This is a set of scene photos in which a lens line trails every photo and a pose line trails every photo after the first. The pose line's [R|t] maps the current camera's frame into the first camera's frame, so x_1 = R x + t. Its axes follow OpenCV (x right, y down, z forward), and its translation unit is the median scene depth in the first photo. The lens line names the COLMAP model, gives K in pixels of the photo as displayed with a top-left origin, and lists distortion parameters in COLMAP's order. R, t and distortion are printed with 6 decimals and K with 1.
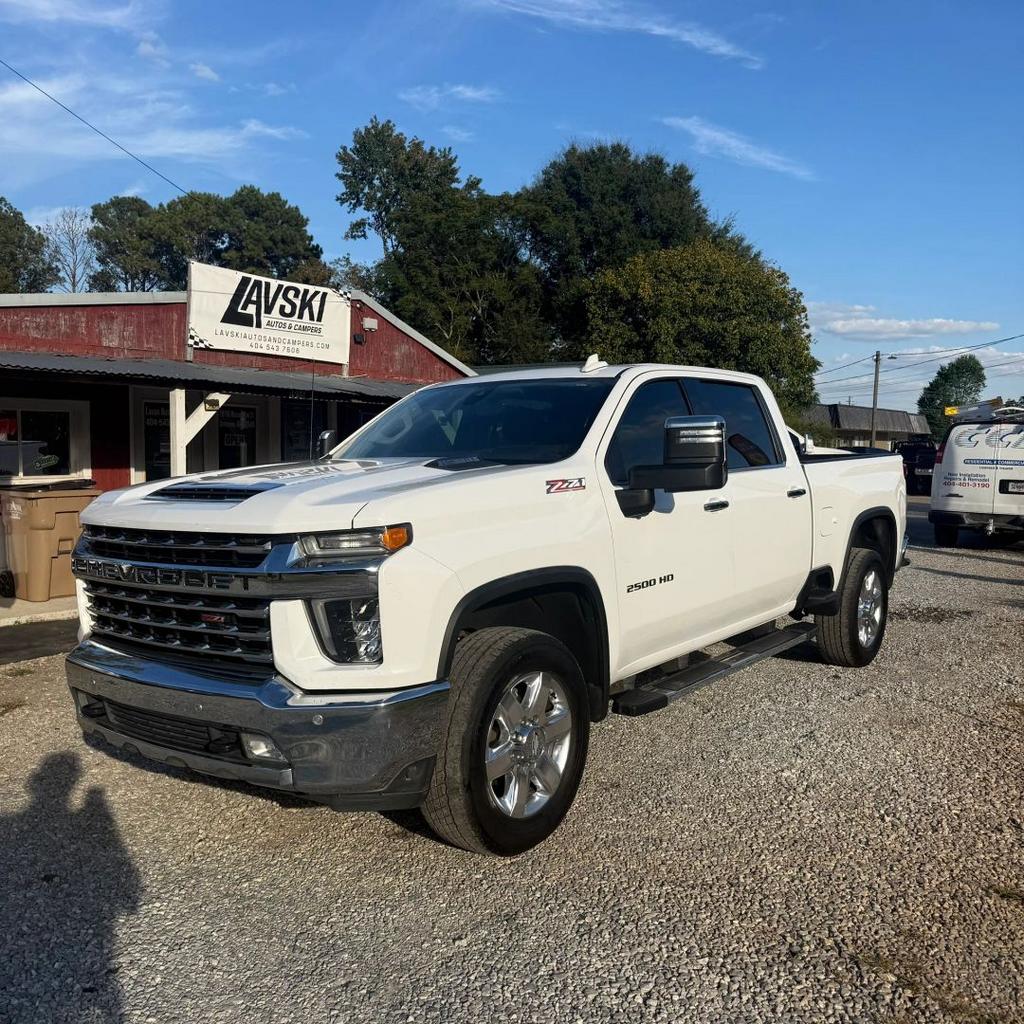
lens RADIAL K [[1065.6, 0, 512.0], [0, 1065.6, 512.0], [0, 0, 1]] dist [0.064913, -0.089225]
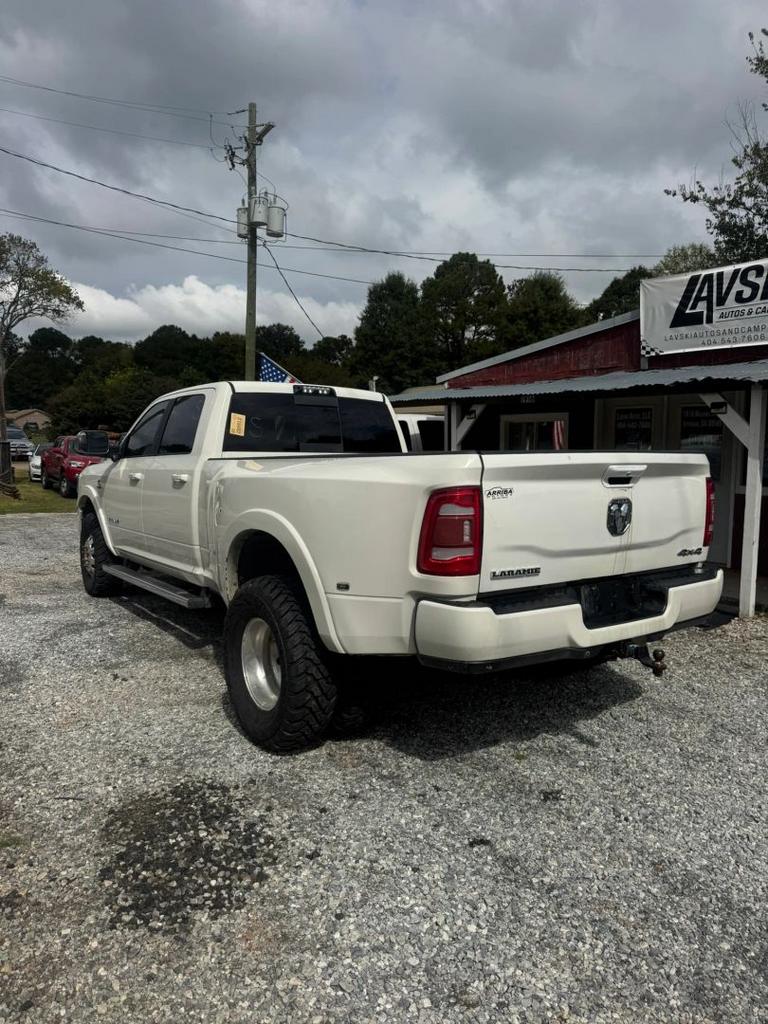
lens RADIAL K [[810.8, 0, 413.6], [0, 810.8, 534.6], [0, 0, 1]] dist [0.075839, -0.115415]
pose [[-0.334048, 0.099209, -0.937320, 0.110247], [-0.064033, 0.989759, 0.127579, -0.011355], [0.940379, 0.102637, -0.324274, 0.193566]]
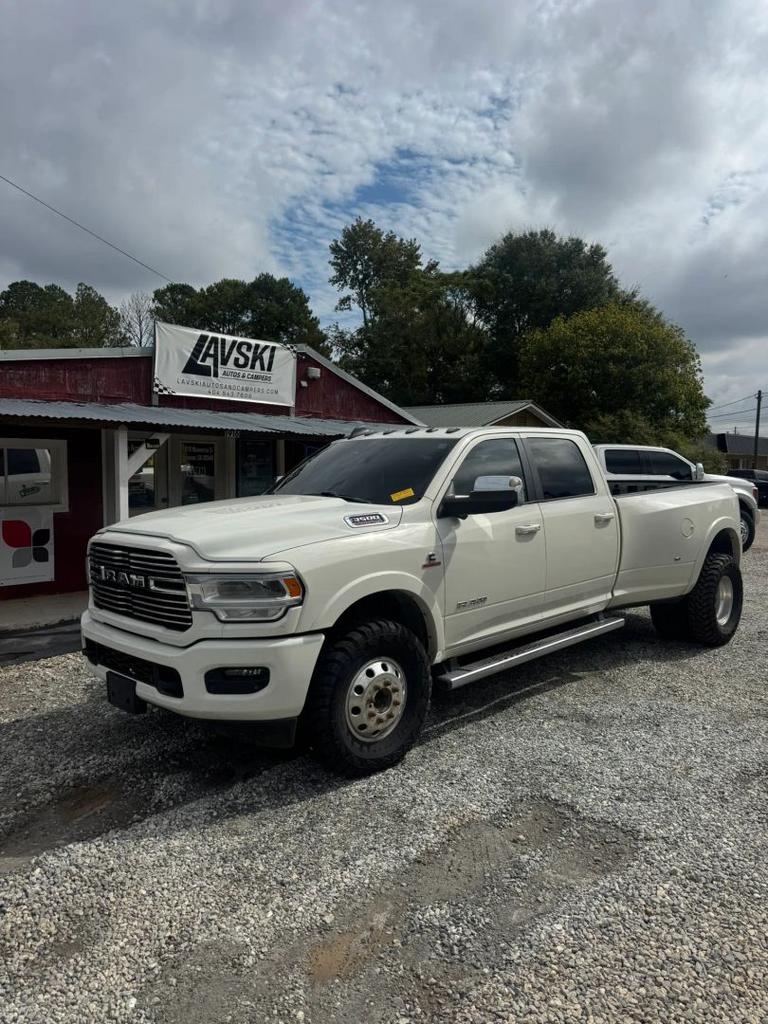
lens RADIAL K [[807.5, 0, 365.4], [0, 807.5, 515.0], [0, 0, 1]] dist [0.131146, -0.327051]
pose [[0.992872, 0.006533, -0.119010, 0.007019], [-0.006823, 0.999975, -0.002026, -0.003533], [0.118994, 0.002824, 0.992891, 0.023950]]
